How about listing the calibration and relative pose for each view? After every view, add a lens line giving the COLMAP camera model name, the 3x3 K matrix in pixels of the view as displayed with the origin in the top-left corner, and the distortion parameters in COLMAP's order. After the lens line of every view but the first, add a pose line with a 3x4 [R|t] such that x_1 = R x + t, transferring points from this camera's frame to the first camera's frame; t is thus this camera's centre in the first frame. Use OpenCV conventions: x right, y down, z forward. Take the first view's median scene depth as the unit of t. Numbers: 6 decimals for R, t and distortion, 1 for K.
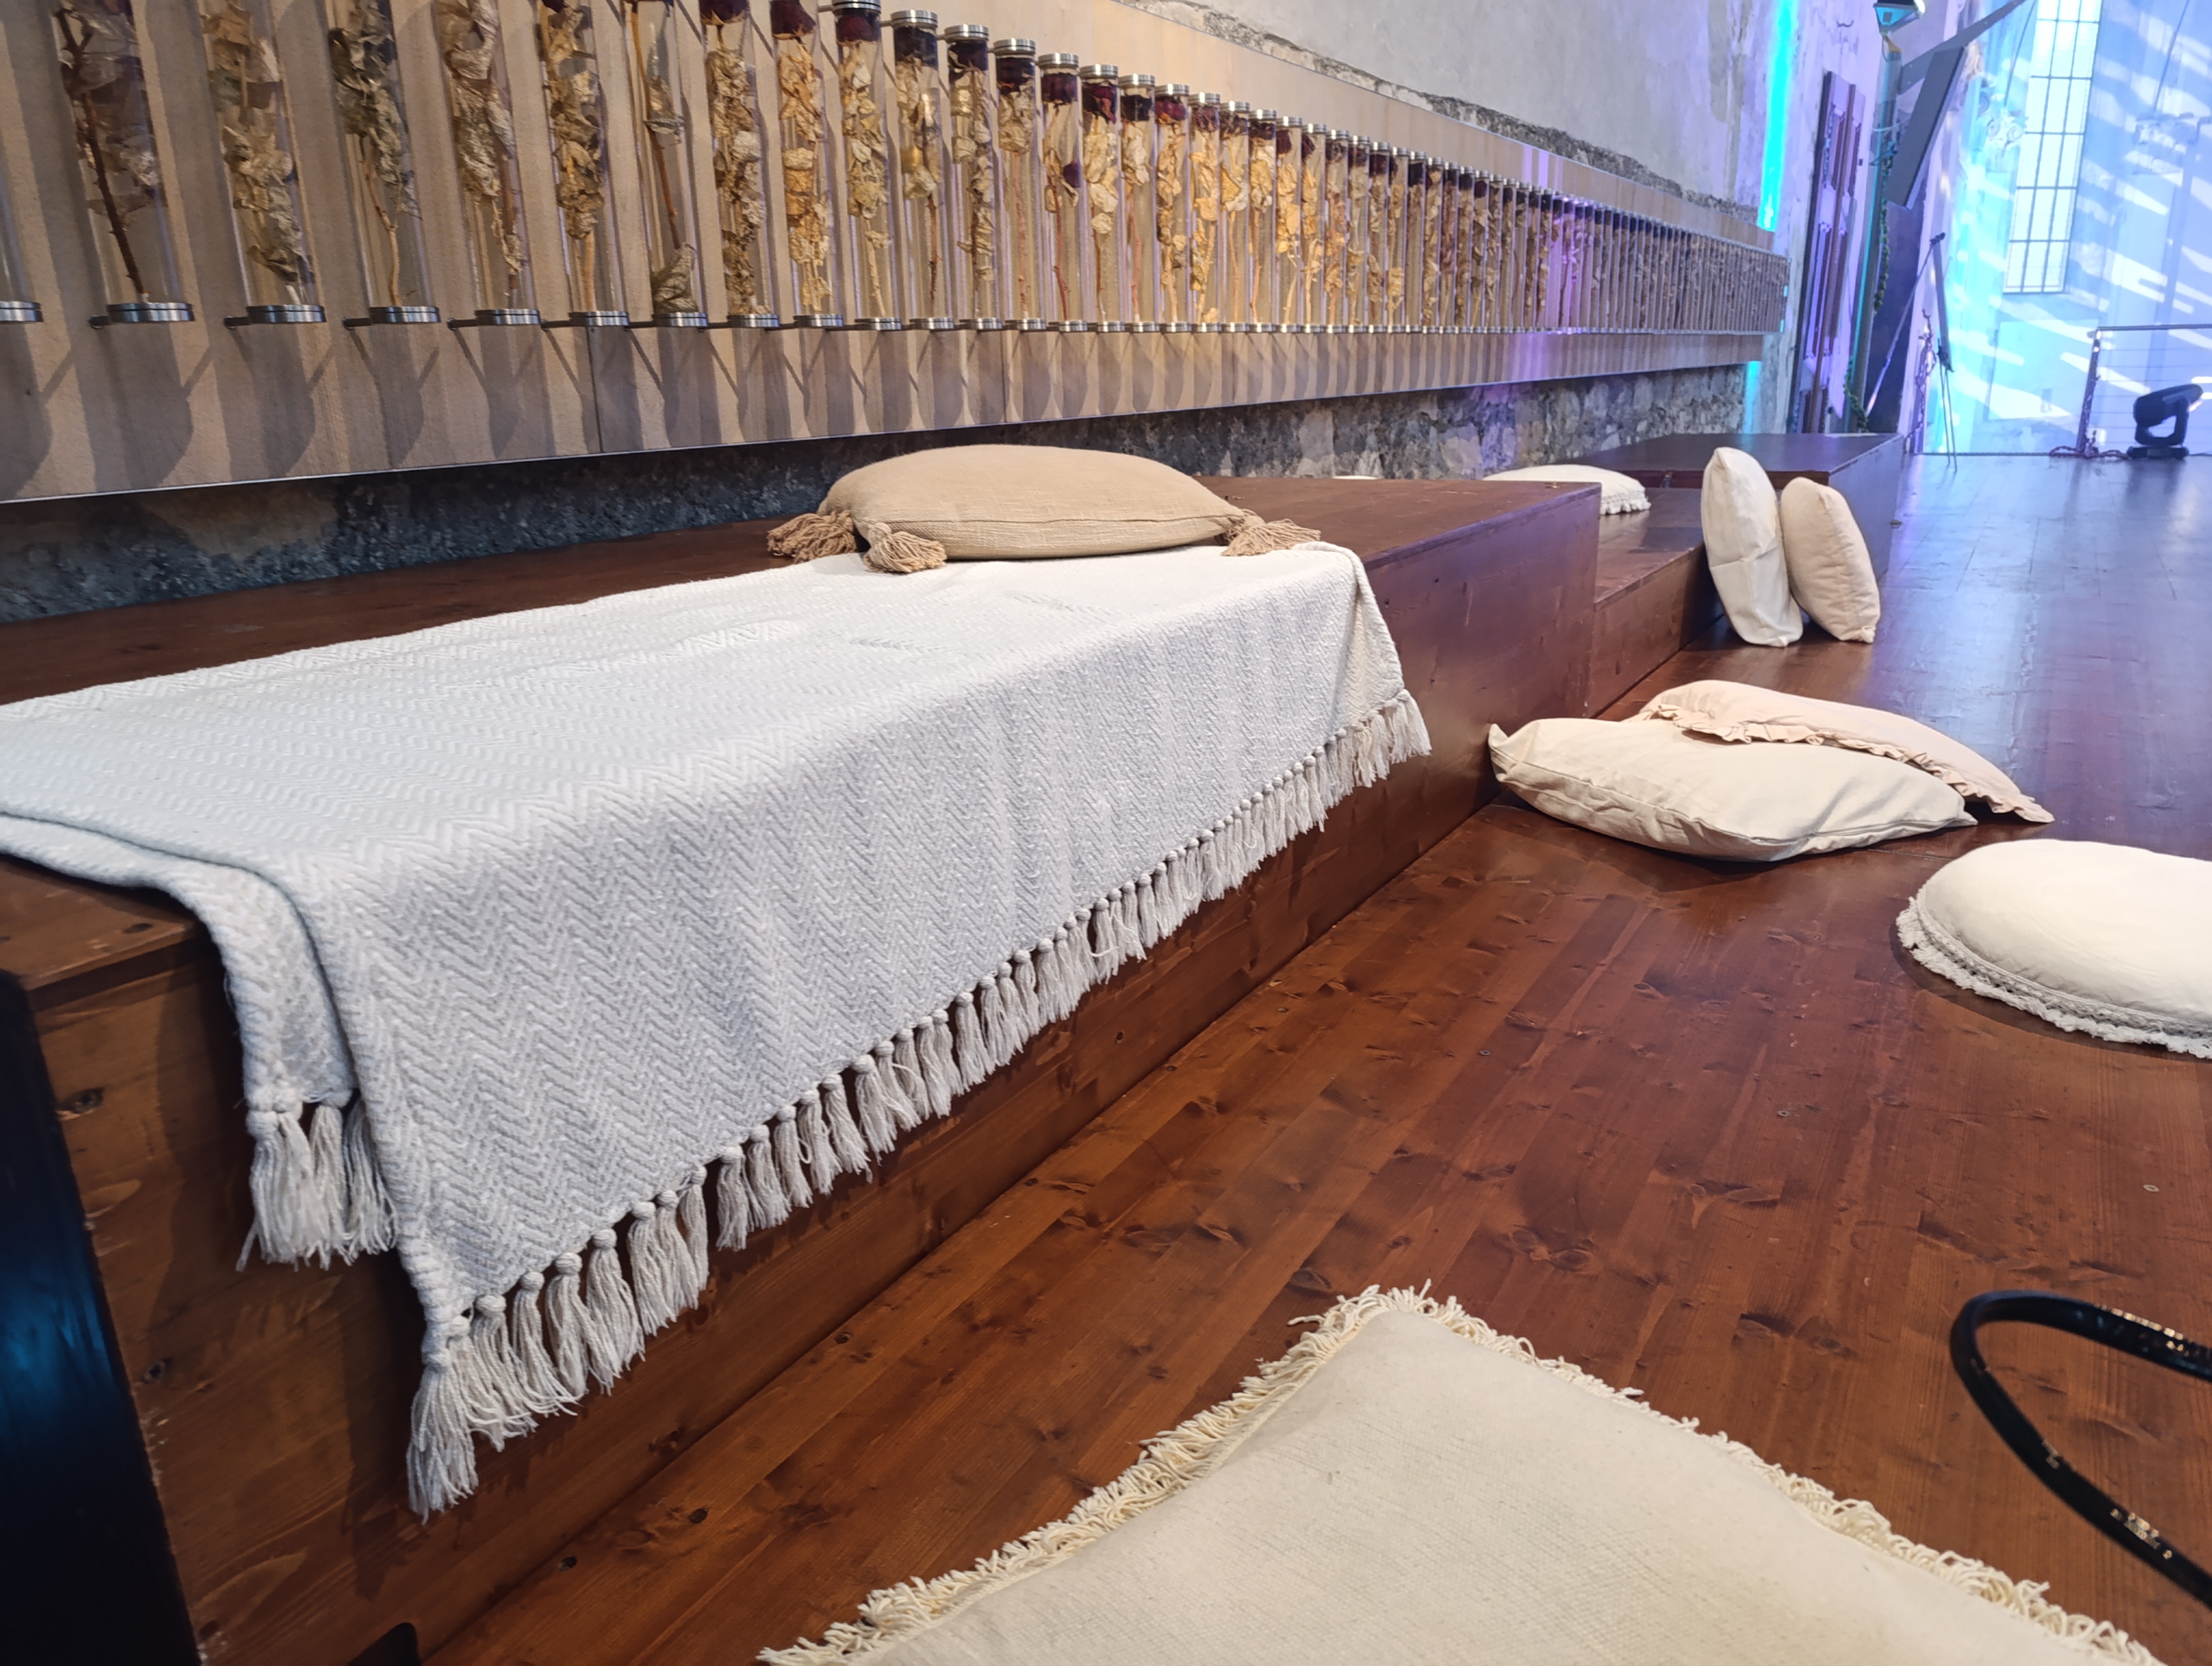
lens RADIAL K [[1511.7, 0, 1099.0], [0, 1511.7, 819.4], [0, 0, 1]] dist [0.030173, -0.035926]
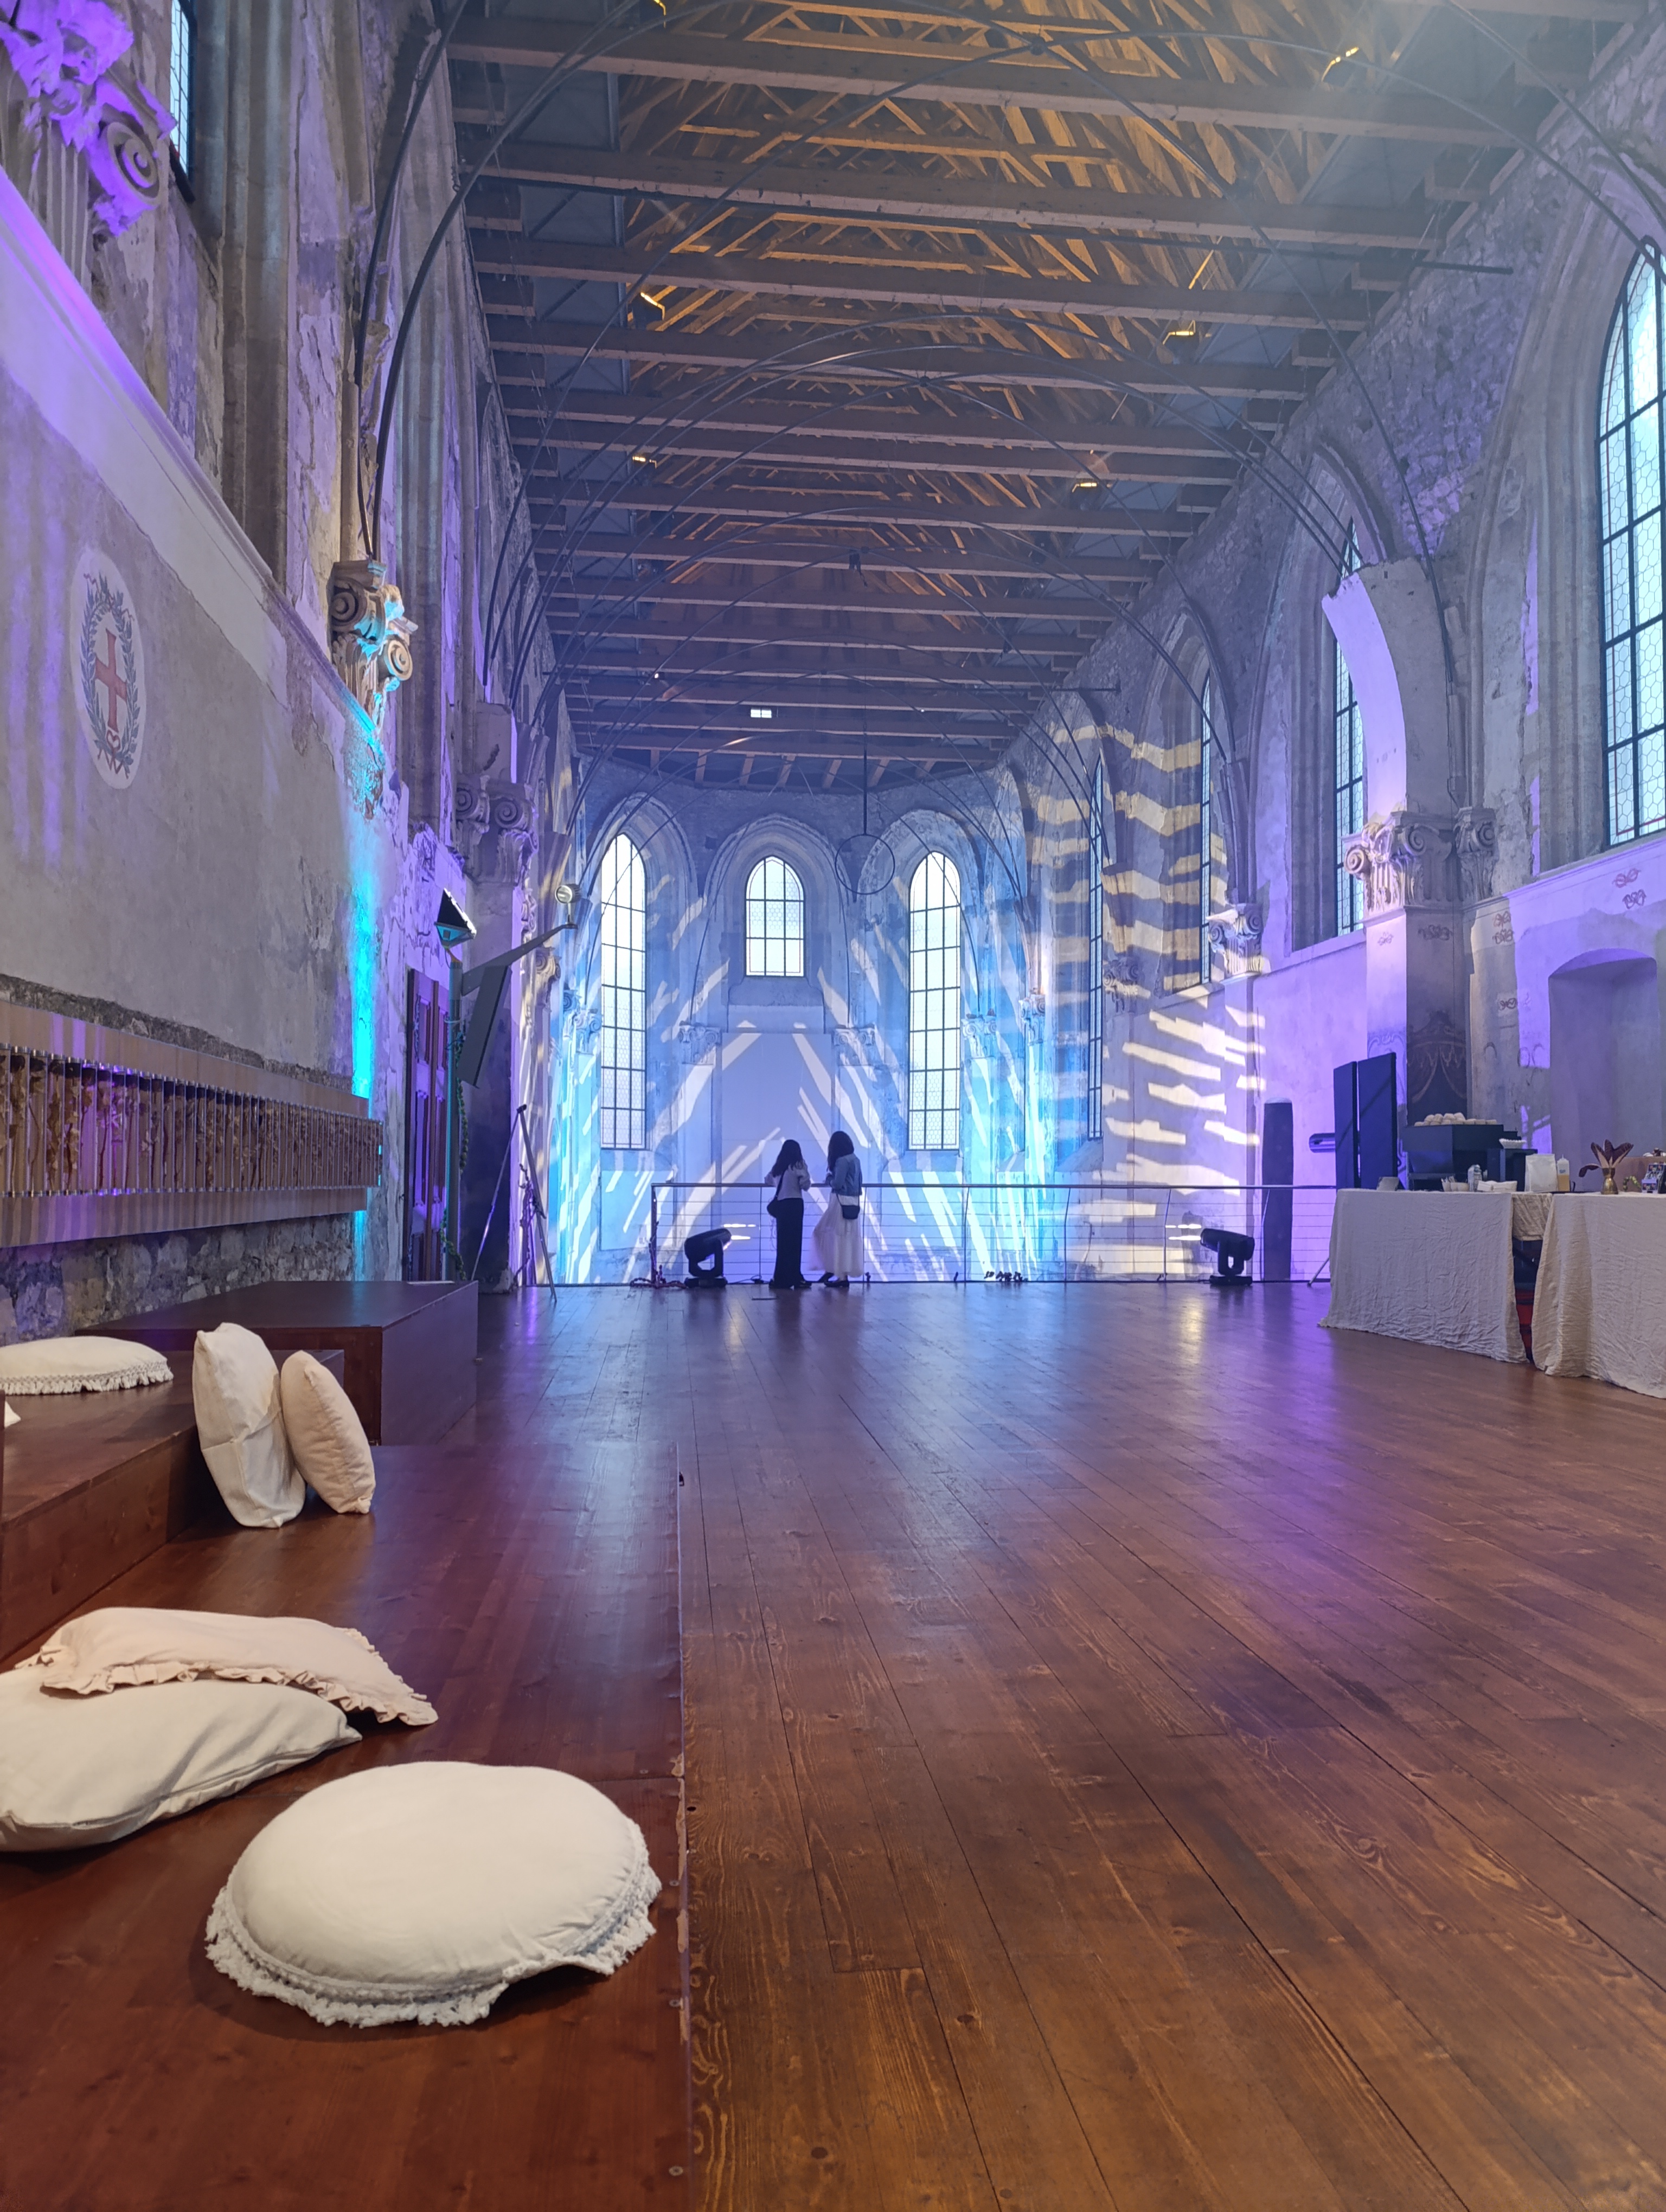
lens RADIAL K [[1511.7, 0, 833.0], [0, 1511.7, 1106.0], [0, 0, 1]] dist [0.030173, -0.035926]
pose [[0.788278, 0.062185, 0.612169, 0.114970], [0.151329, 0.944731, -0.290831, -0.030998], [-0.596420, 0.321895, 0.735300, -0.019963]]
